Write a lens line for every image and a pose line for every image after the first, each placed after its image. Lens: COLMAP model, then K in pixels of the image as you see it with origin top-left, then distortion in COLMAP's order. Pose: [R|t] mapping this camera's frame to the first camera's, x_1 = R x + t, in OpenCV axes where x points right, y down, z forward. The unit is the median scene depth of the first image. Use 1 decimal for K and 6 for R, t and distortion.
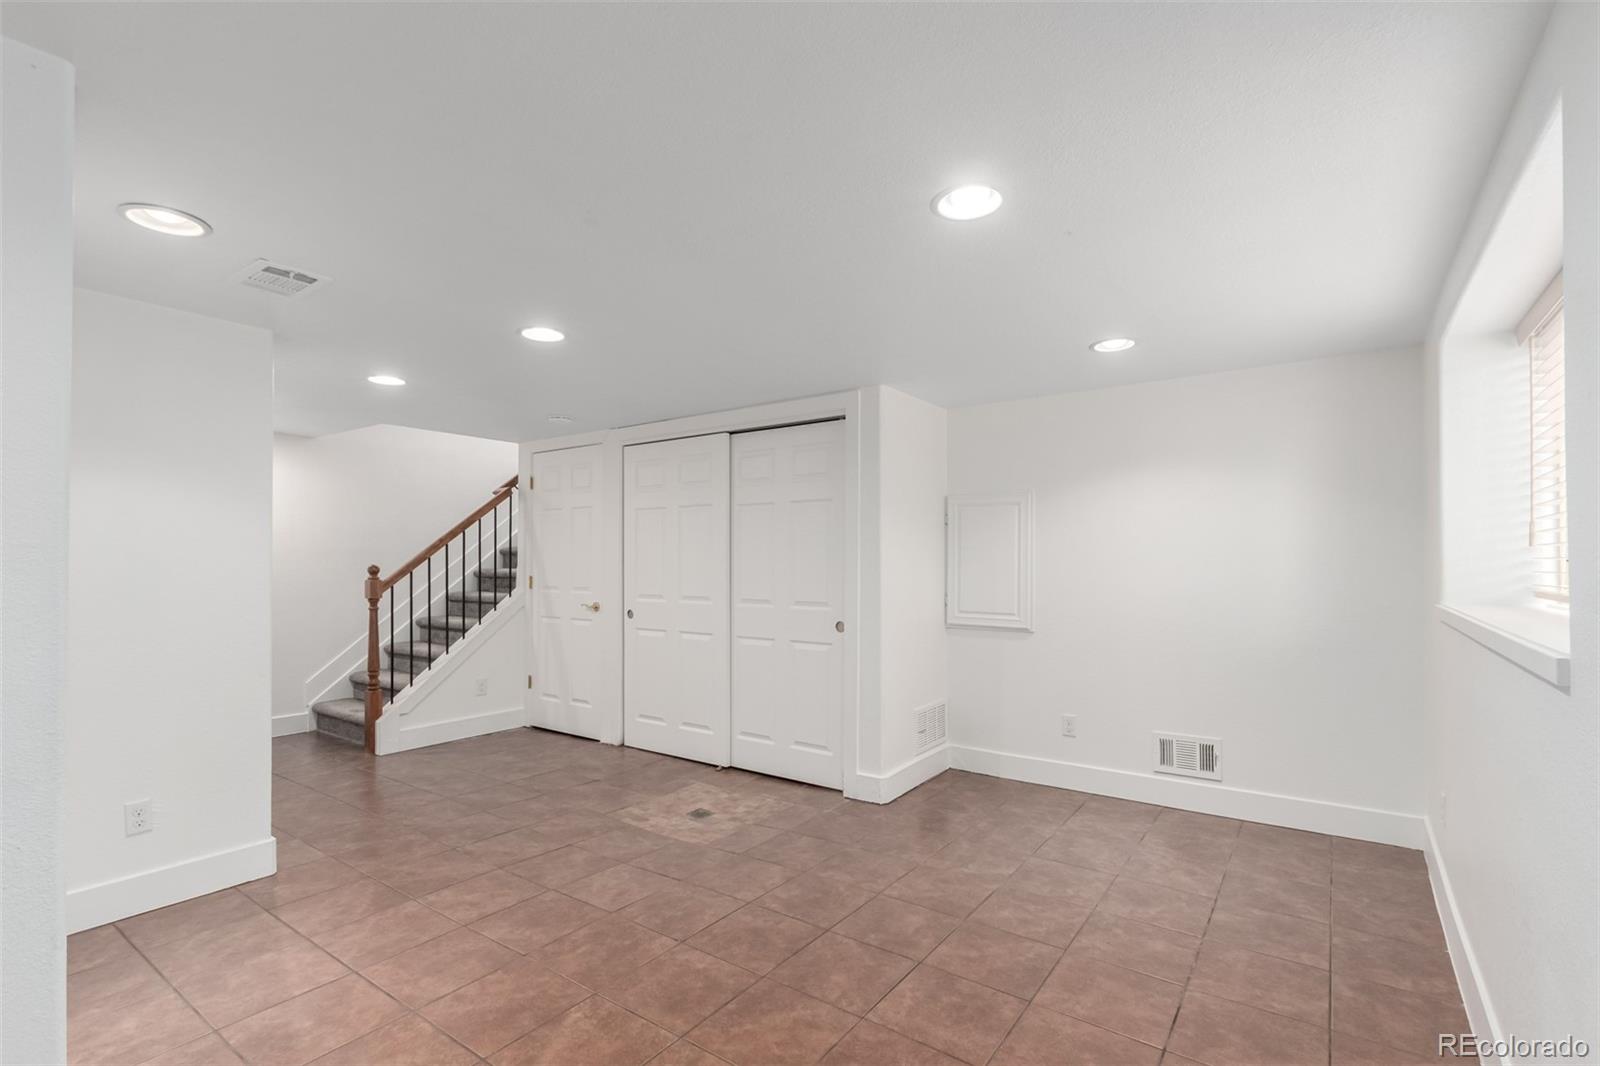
lens RADIAL K [[739.4, 0, 801.9], [0, 739.4, 548.4], [0, 0, 1]] dist [0.010008, -0.005646]
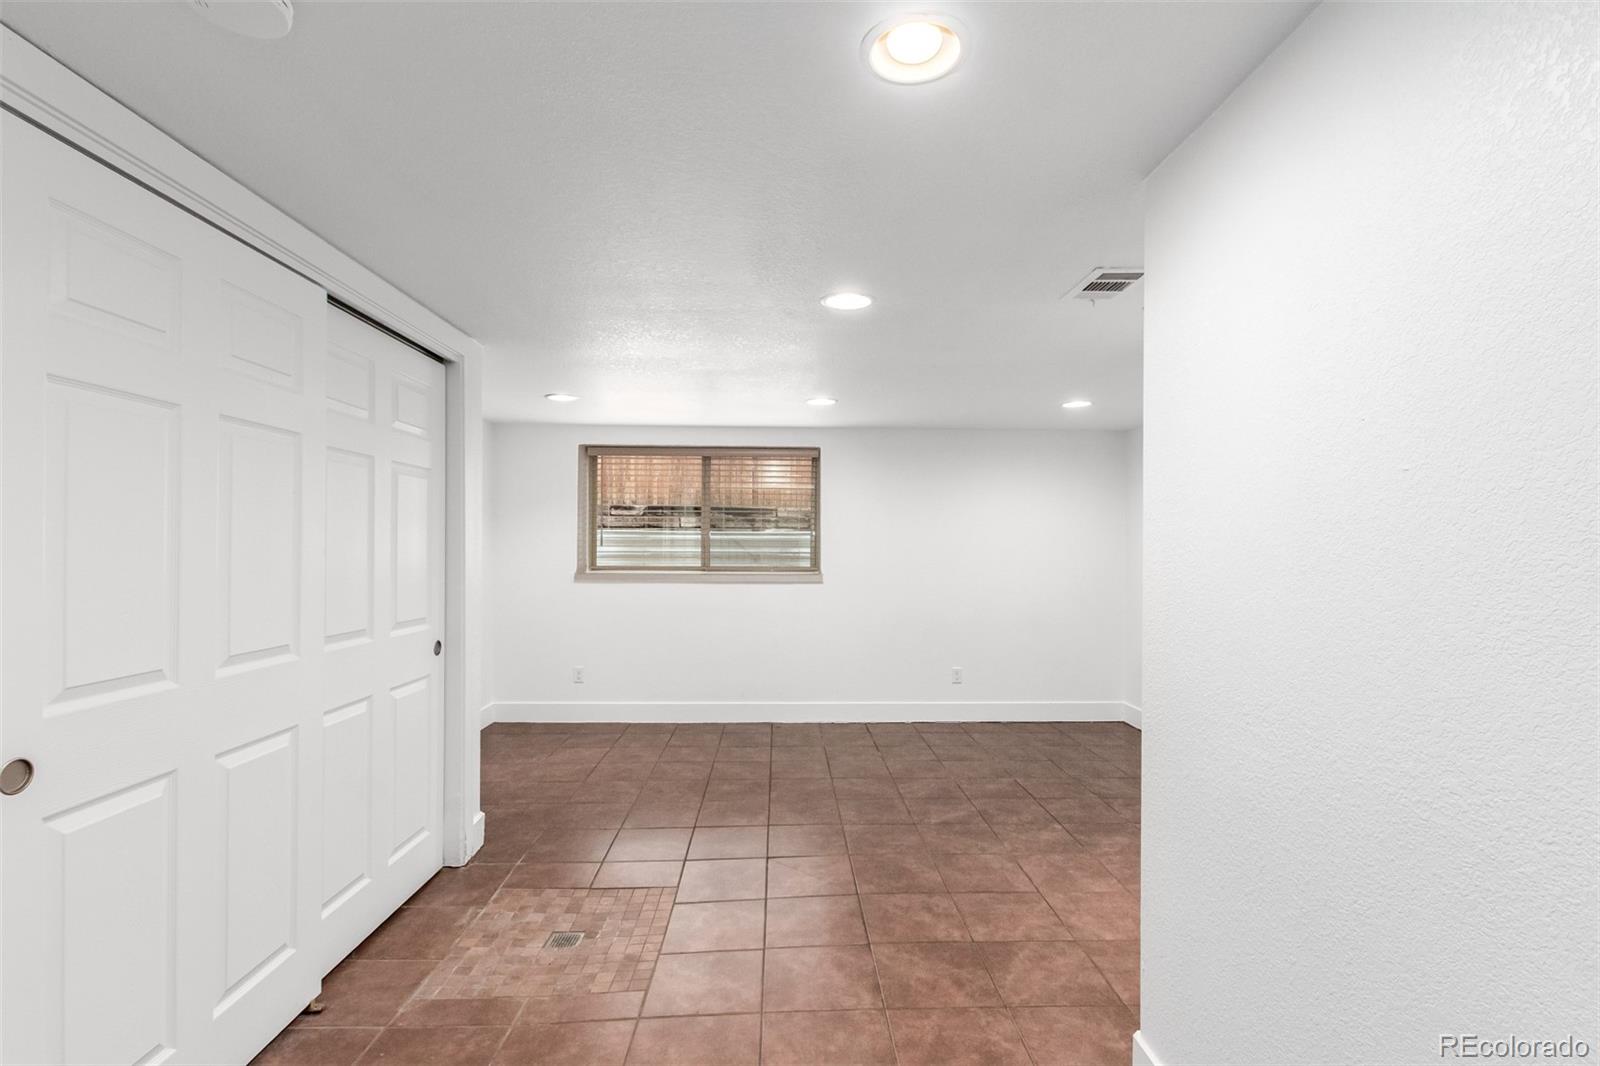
lens RADIAL K [[739.4, 0, 824.5], [0, 739.4, 557.6], [0, 0, 1]] dist [0.010008, -0.005646]
pose [[-0.634240, -0.011032, 0.773057, -0.820921], [-0.015324, 0.999881, 0.001697, 0.010171], [-0.772984, -0.010770, -0.634334, 1.282428]]
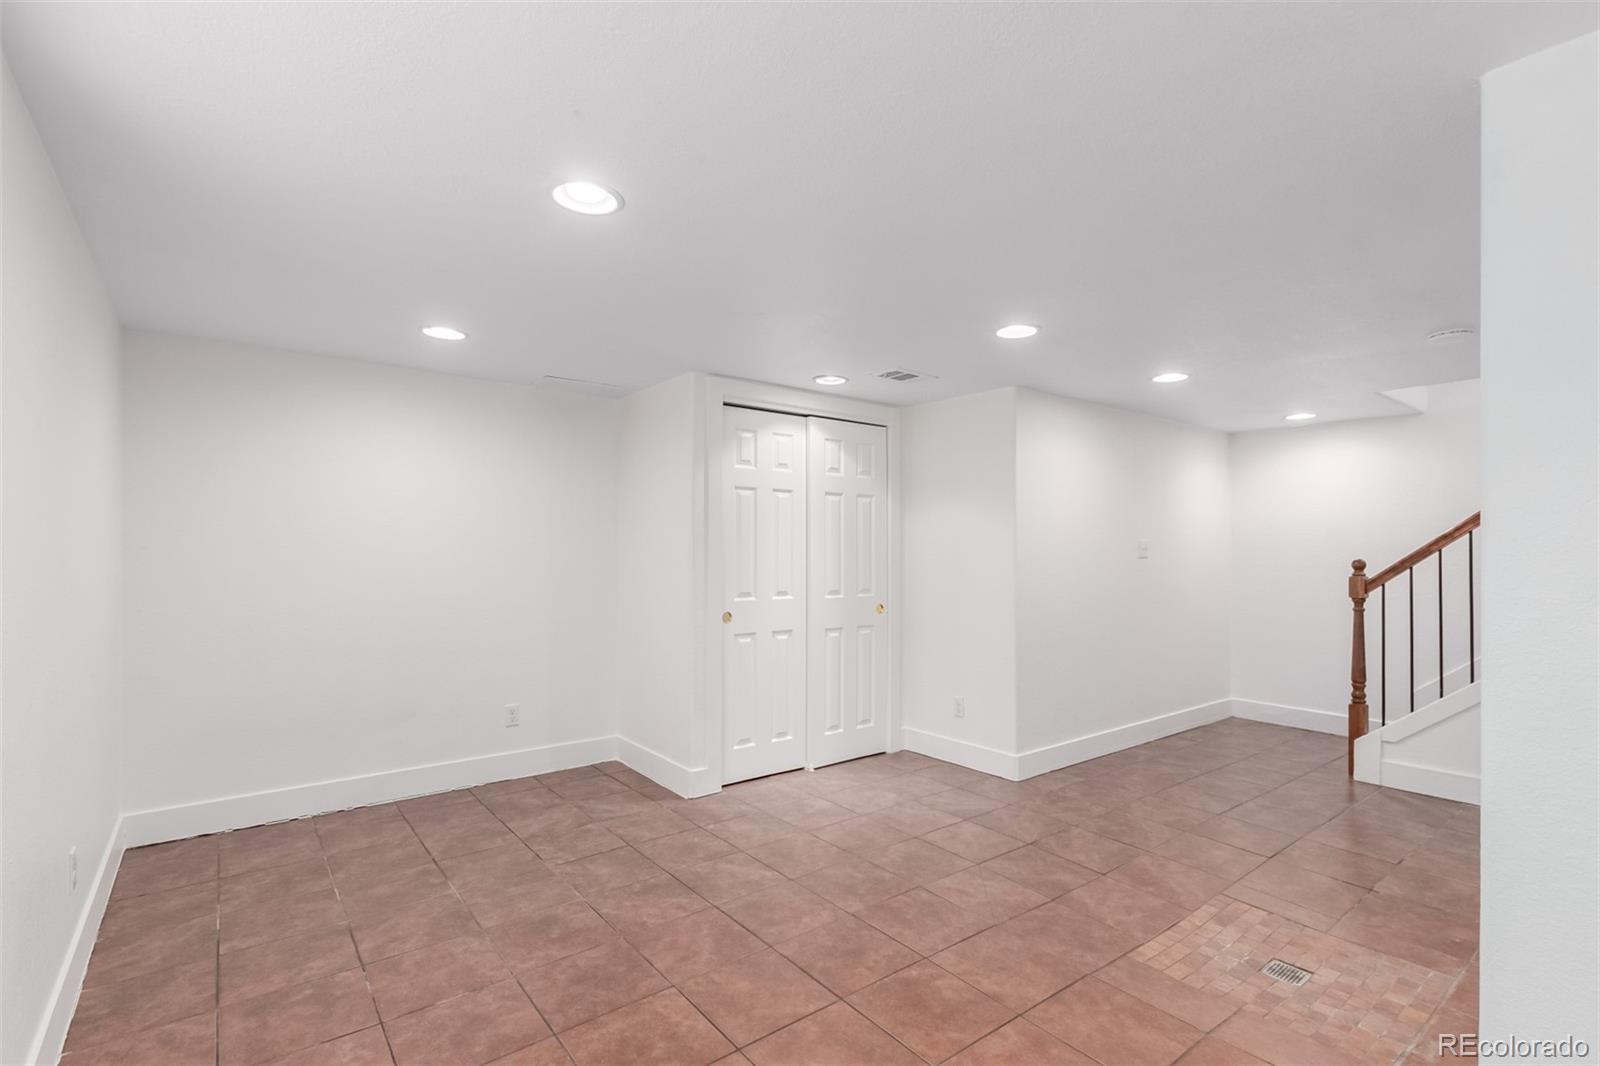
lens RADIAL K [[739.4, 0, 795.0], [0, 739.4, 541.9], [0, 0, 1]] dist [0.010008, -0.005646]
pose [[-0.278629, -0.009987, -0.960347, 0.581027], [0.010969, 0.999848, -0.013580, 0.009641], [0.960336, -0.014318, -0.278477, 0.809899]]
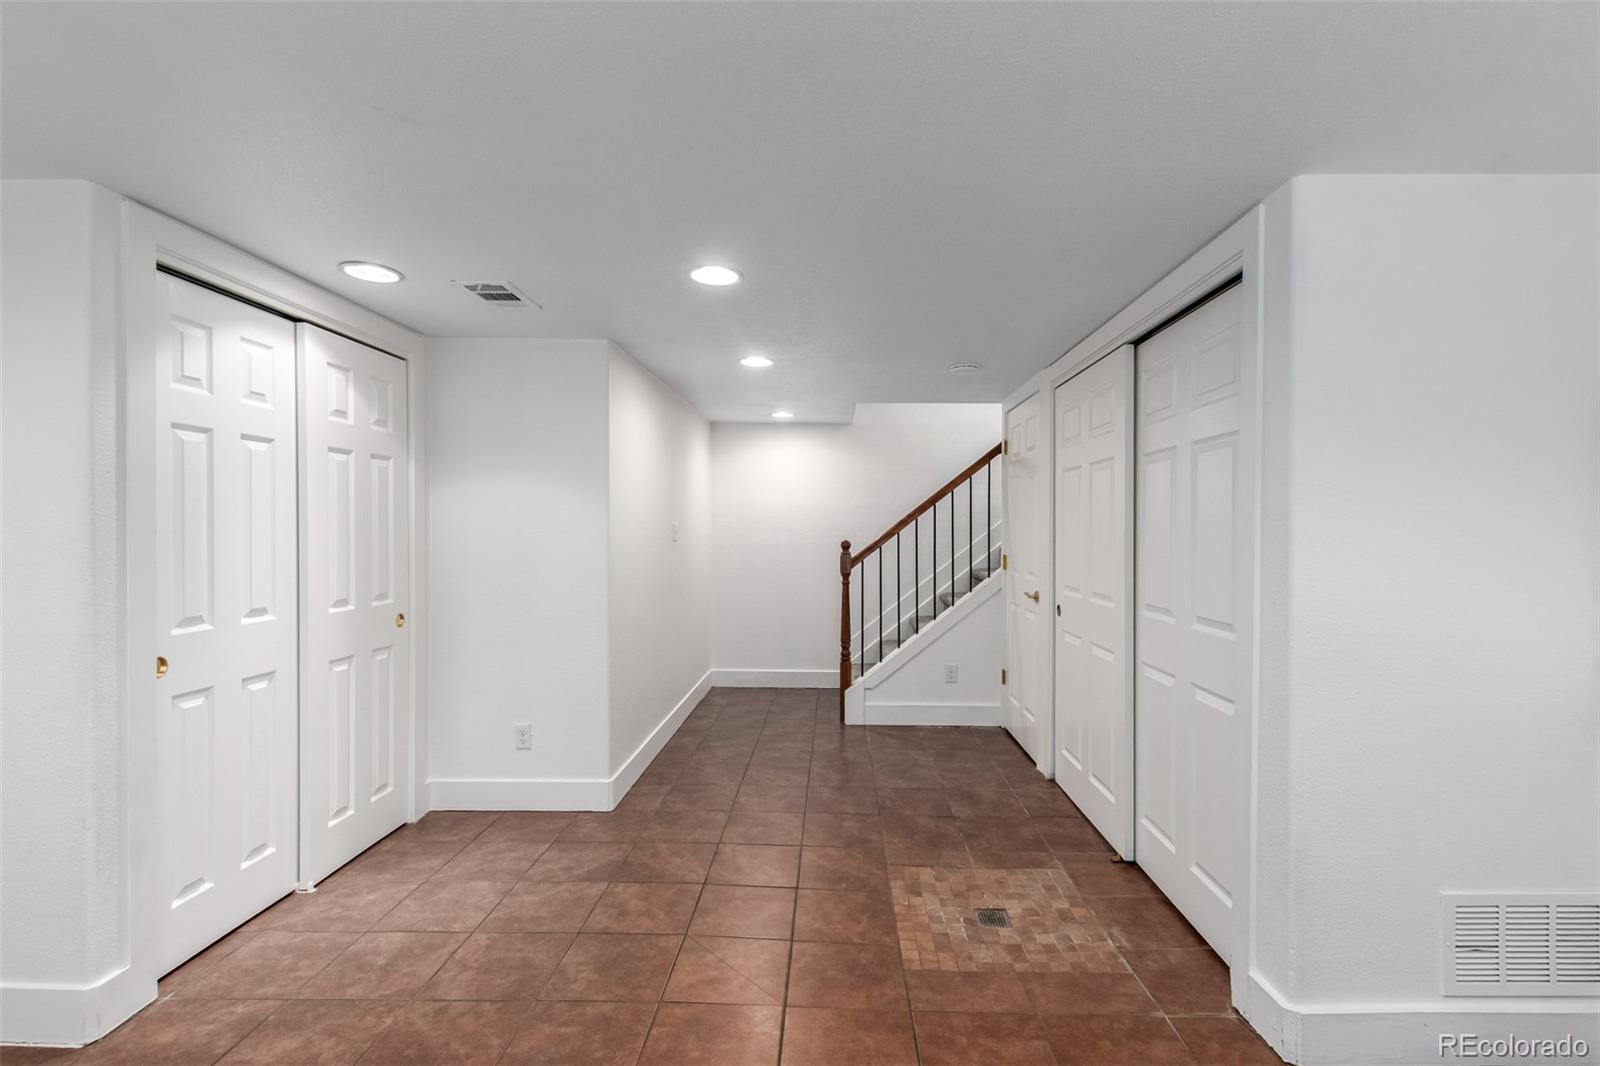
lens RADIAL K [[739.4, 0, 824.0], [0, 739.4, 528.2], [0, 0, 1]] dist [0.010008, -0.005646]
pose [[0.574528, 0.002259, -0.818481, 0.338553], [0.008400, 0.999927, 0.008656, -0.004993], [0.818441, -0.011849, 0.574468, 0.502708]]
